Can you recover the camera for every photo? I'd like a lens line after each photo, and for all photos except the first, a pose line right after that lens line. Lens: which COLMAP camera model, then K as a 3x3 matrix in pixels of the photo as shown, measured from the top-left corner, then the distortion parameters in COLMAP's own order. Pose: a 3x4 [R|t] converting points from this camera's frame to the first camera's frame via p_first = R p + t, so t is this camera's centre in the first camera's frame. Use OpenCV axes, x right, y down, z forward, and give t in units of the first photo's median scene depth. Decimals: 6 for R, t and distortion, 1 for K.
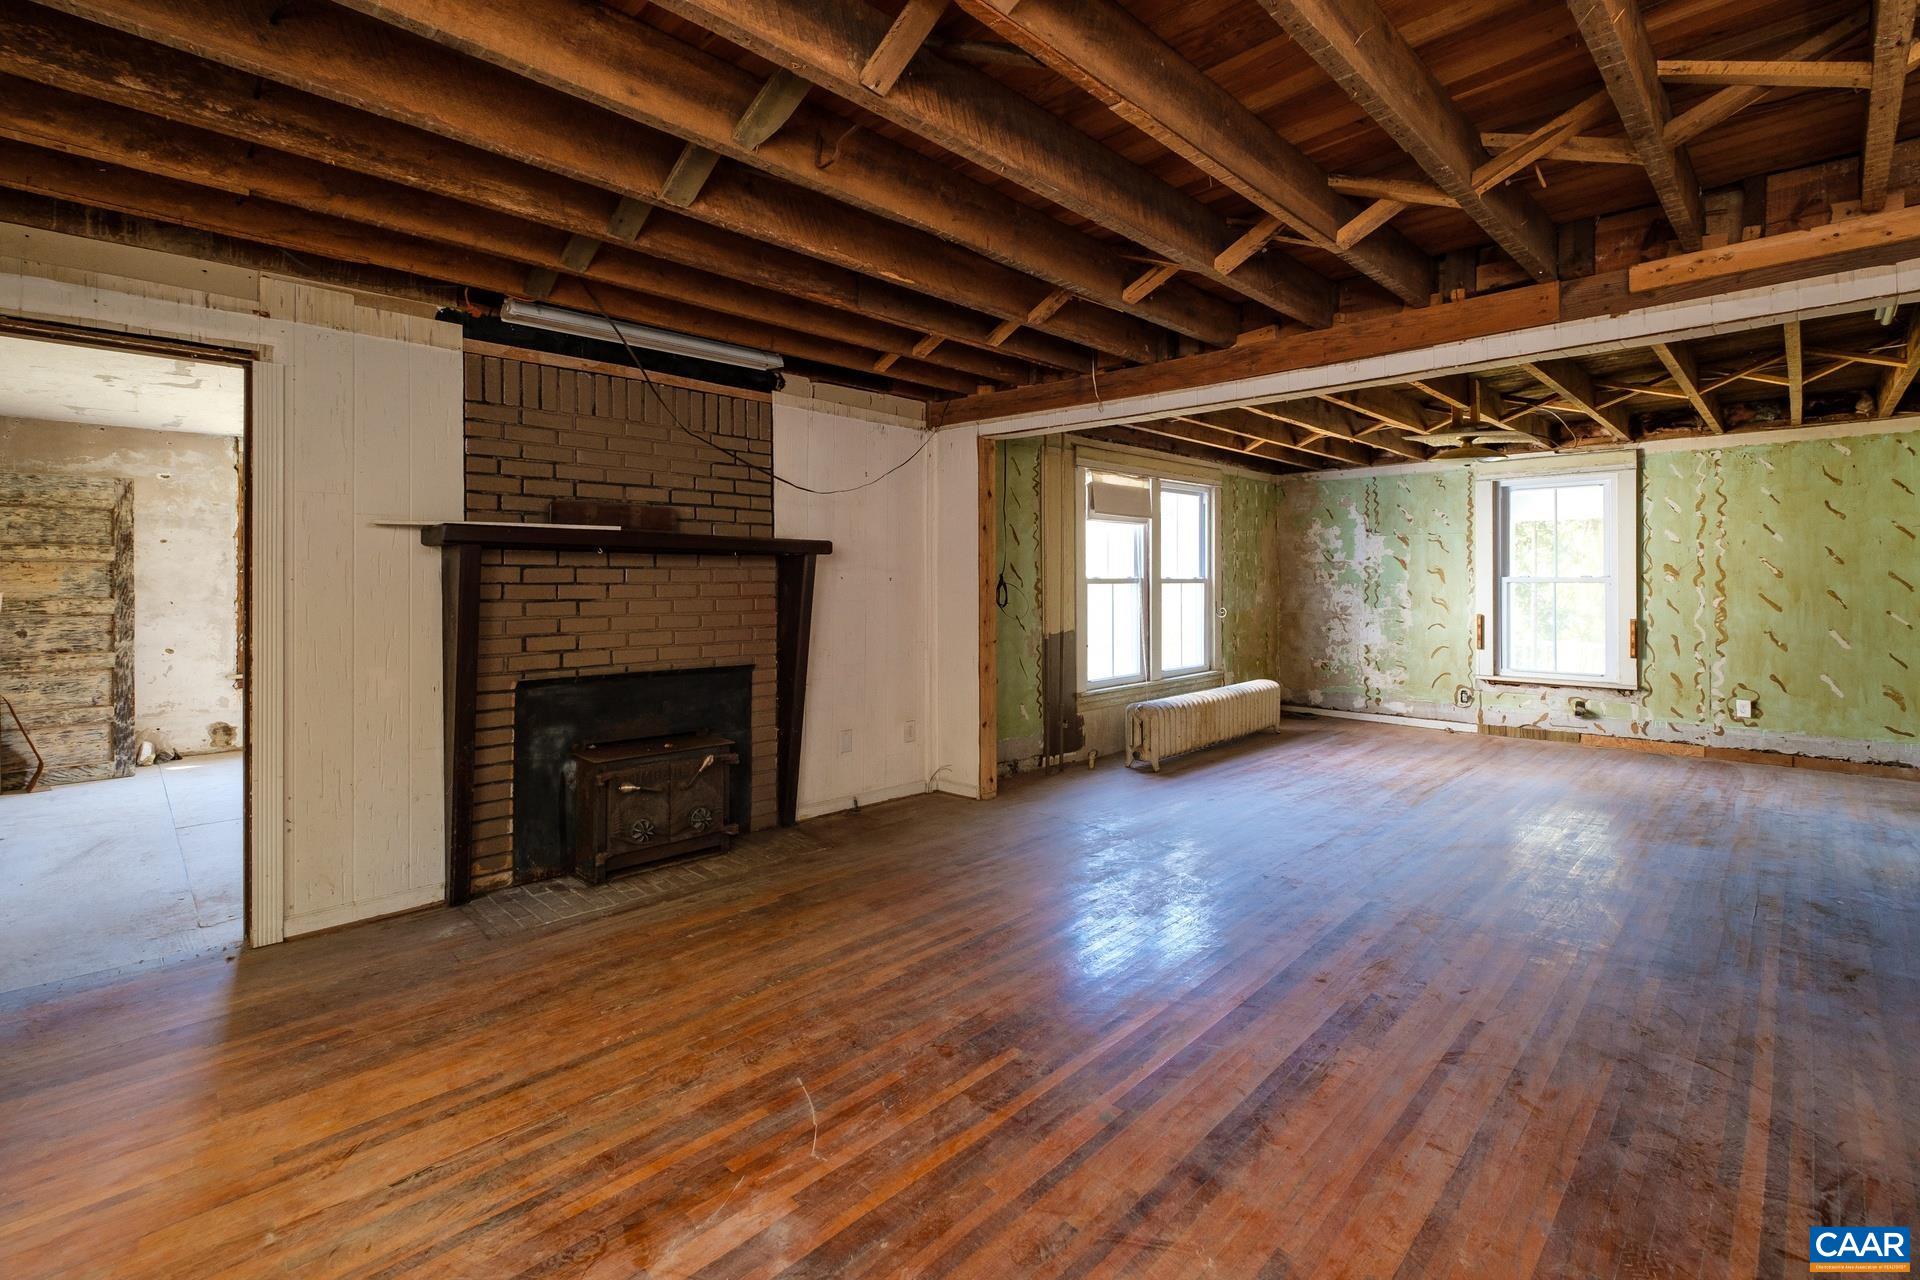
lens RADIAL K [[847.5, 0, 949.3], [0, 847.5, 579.1], [0, 0, 1]] dist [-0.001561, -0.000175]
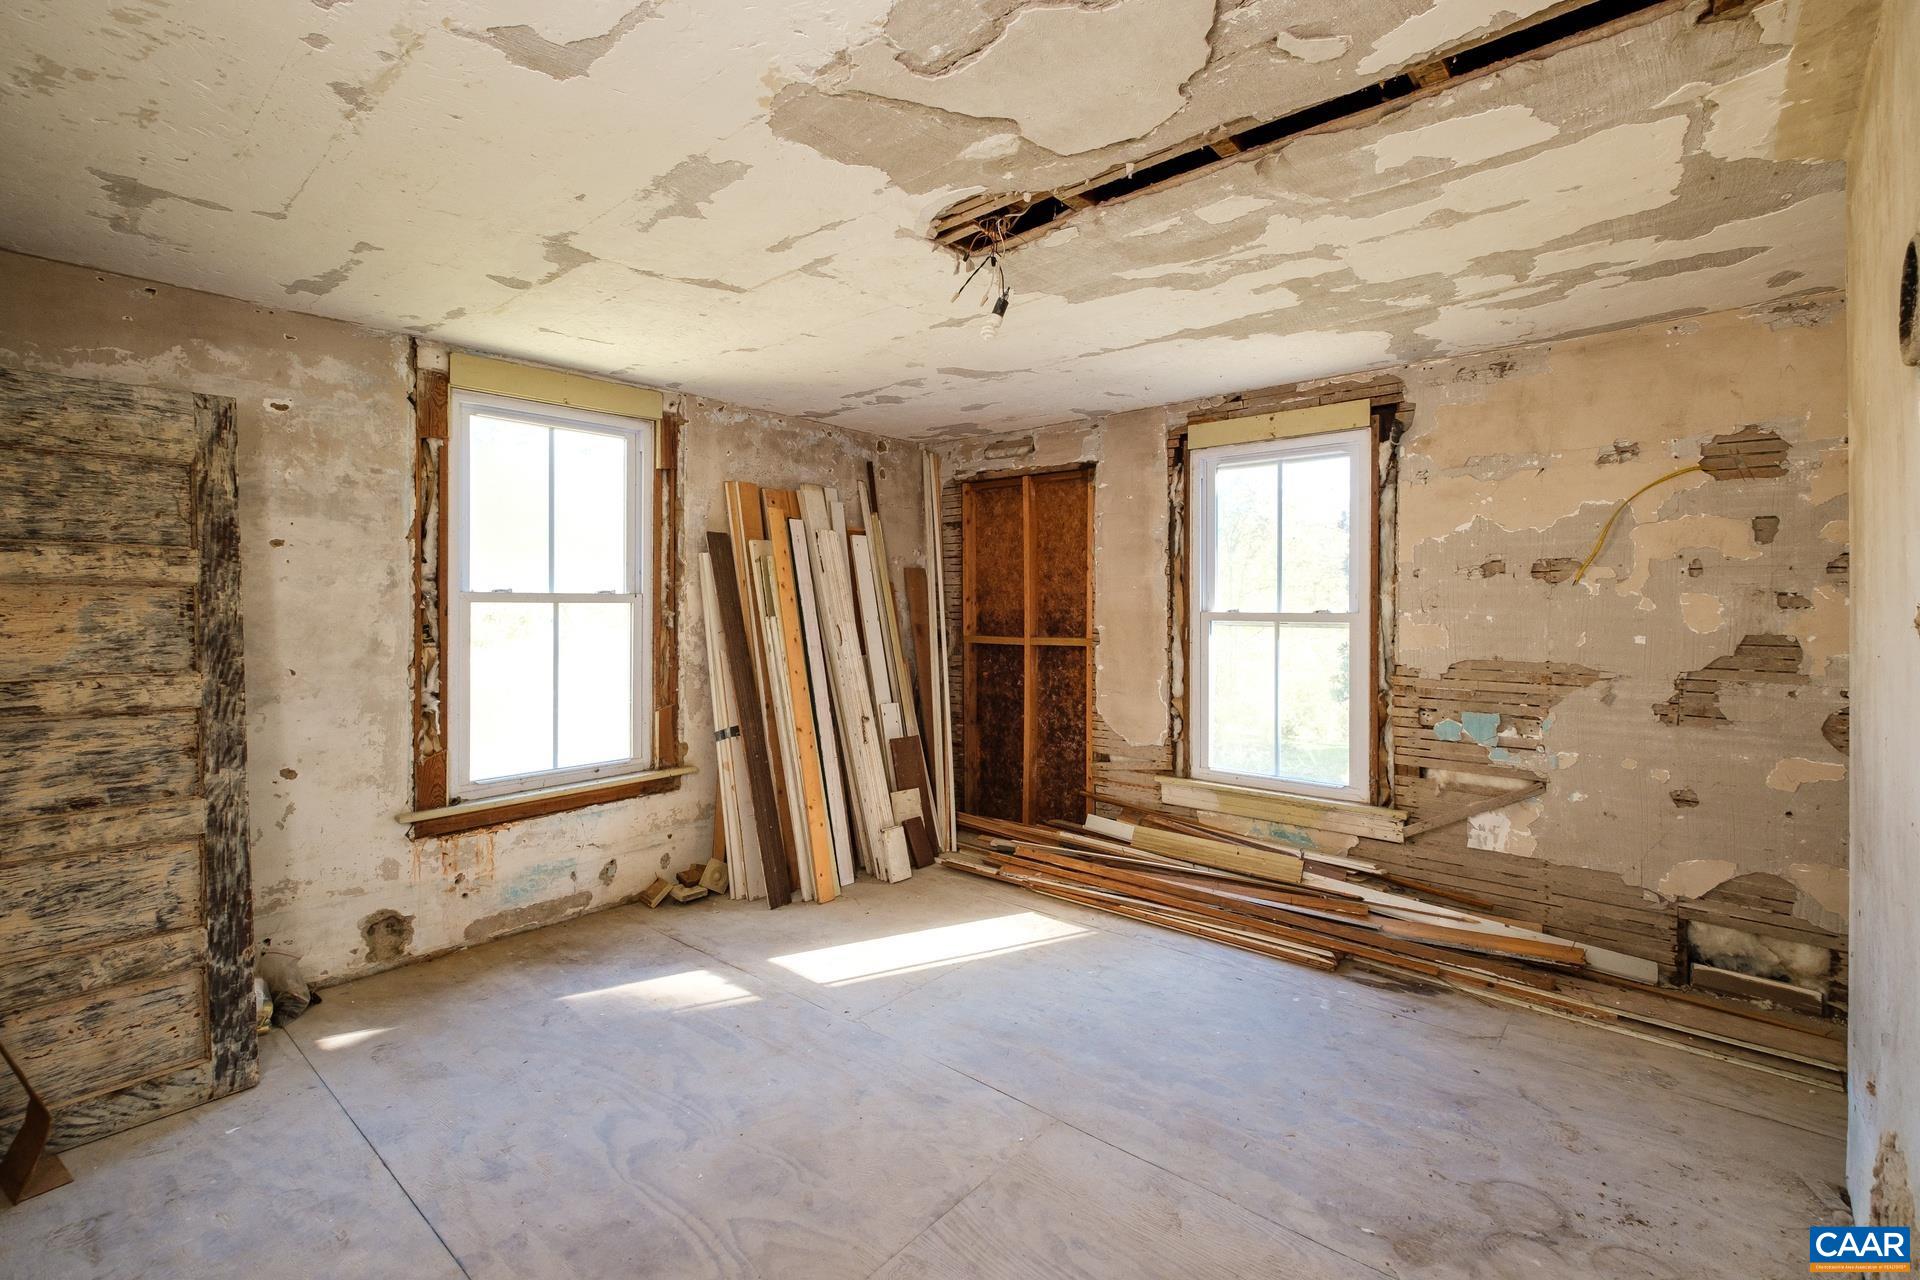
lens RADIAL K [[847.5, 0, 971.6], [0, 847.5, 610.5], [0, 0, 1]] dist [-0.001561, -0.000175]
pose [[0.996172, -0.003263, 0.087350, -0.638706], [0.003229, 0.999995, 0.000535, -0.006840], [-0.087351, -0.000250, 0.996178, 0.541320]]
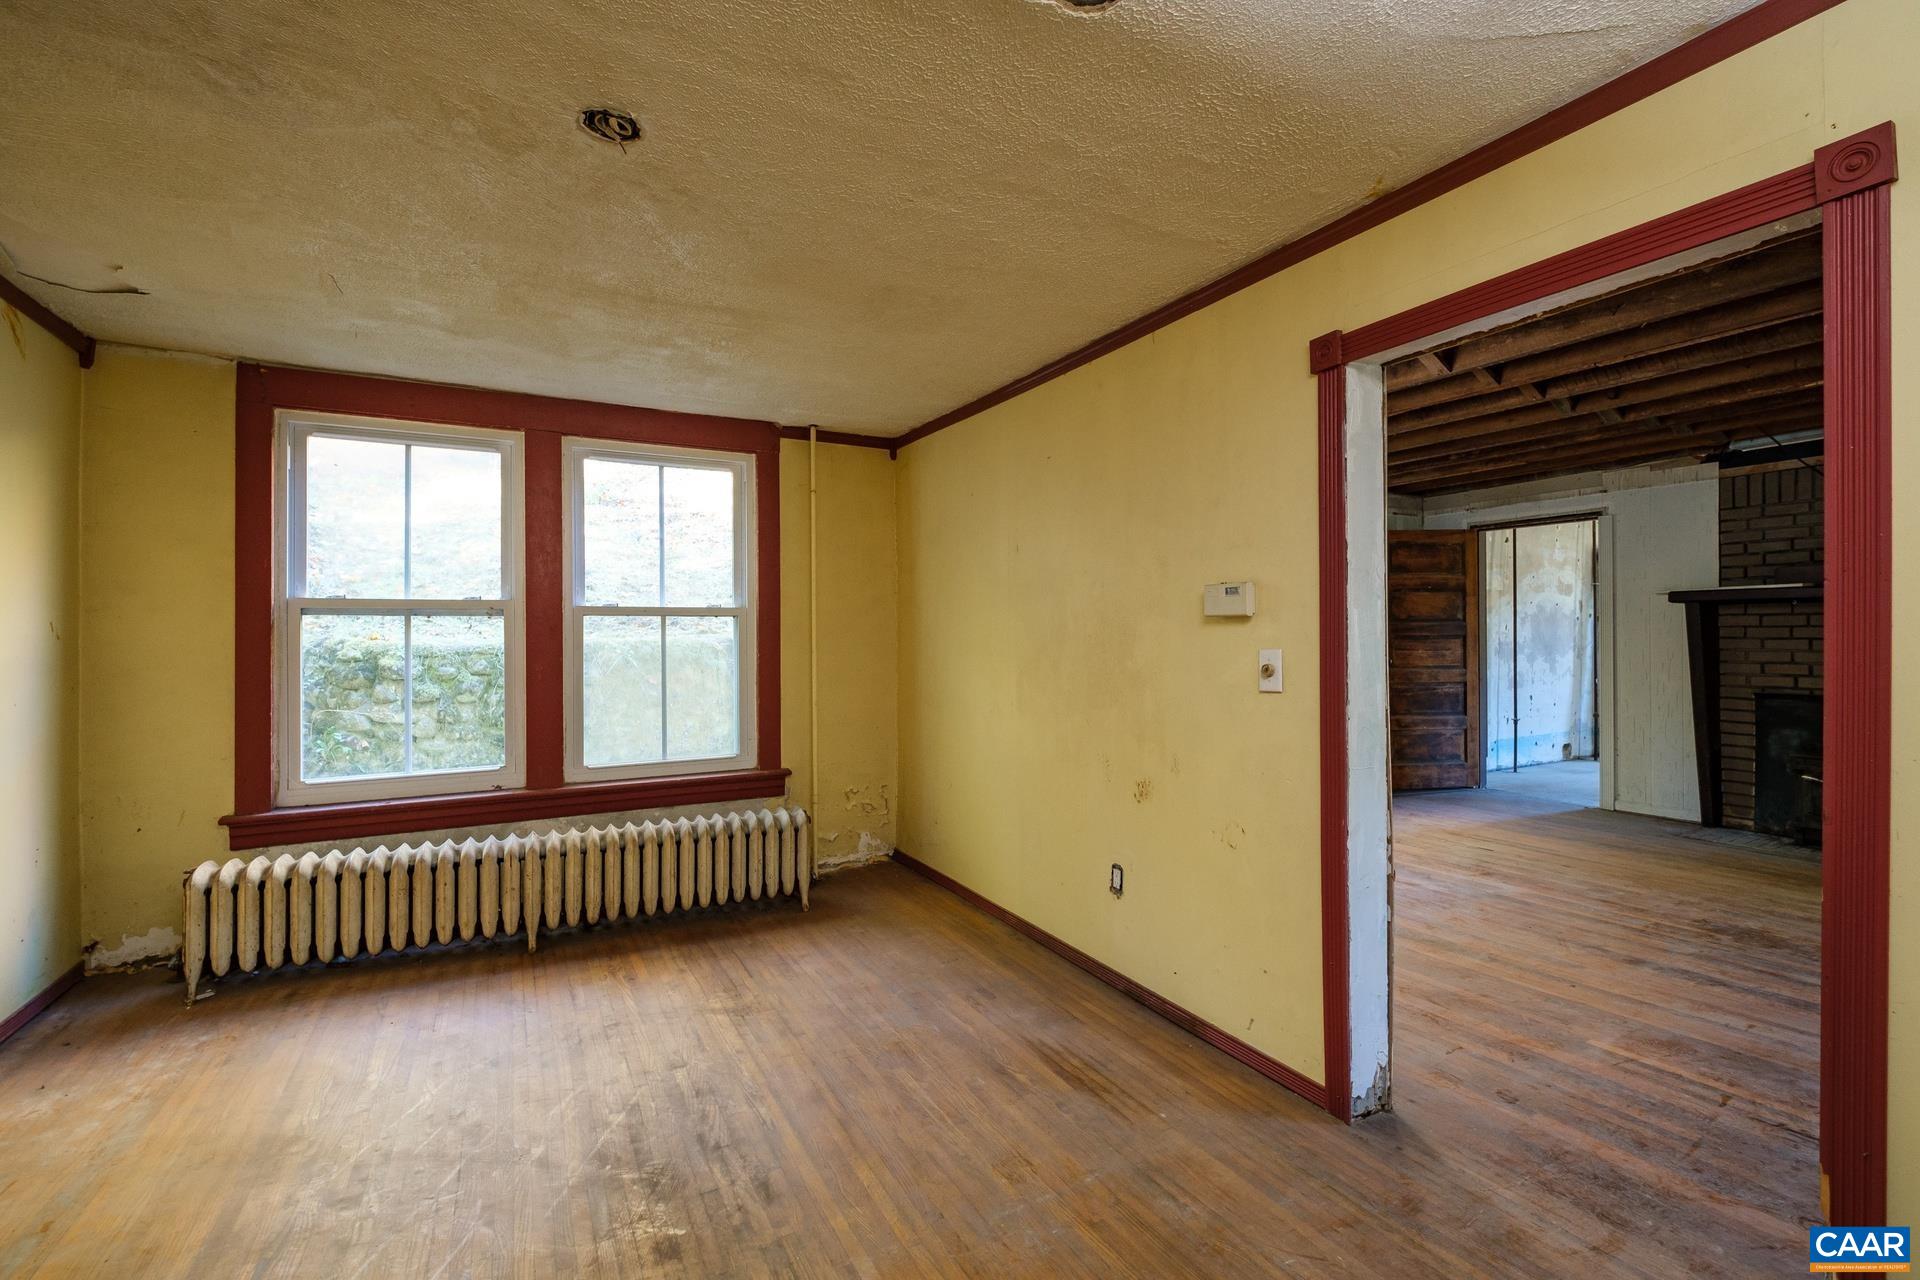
lens RADIAL K [[847.5, 0, 964.2], [0, 847.5, 631.6], [0, 0, 1]] dist [-0.001561, -0.000175]
pose [[-0.273664, -0.005687, -0.961808, 1.748517], [0.003448, 0.999970, -0.006894, 0.026844], [0.961819, -0.005203, -0.273636, 0.114372]]
